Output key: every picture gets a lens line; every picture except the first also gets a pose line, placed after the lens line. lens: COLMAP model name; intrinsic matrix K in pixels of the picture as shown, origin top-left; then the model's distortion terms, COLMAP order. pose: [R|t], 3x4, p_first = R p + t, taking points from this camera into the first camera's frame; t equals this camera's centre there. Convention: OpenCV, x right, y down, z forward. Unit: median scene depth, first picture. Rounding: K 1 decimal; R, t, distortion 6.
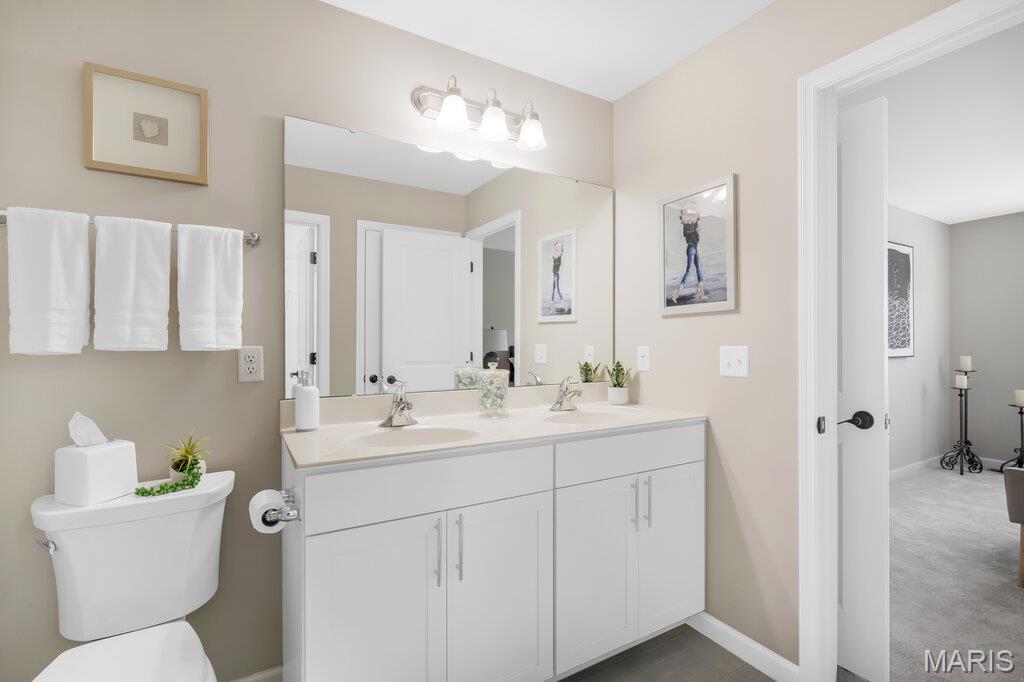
lens RADIAL K [[469.8, 0, 509.2], [0, 469.8, 344.7], [0, 0, 1]] dist [-0.000318, 0.000354]
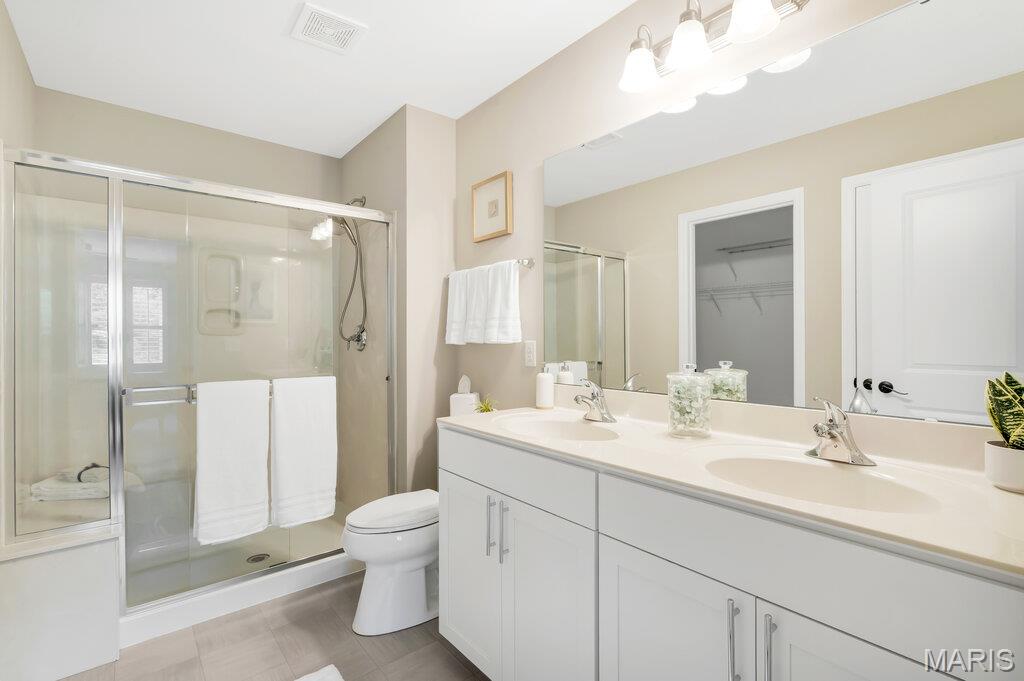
lens RADIAL K [[469.8, 0, 508.3], [0, 469.8, 337.7], [0, 0, 1]] dist [-0.000318, 0.000354]
pose [[0.160712, -0.003623, -0.986995, 0.834495], [0.004636, 0.999985, -0.002916, -0.002715], [0.986991, -0.004107, 0.160726, 0.752408]]
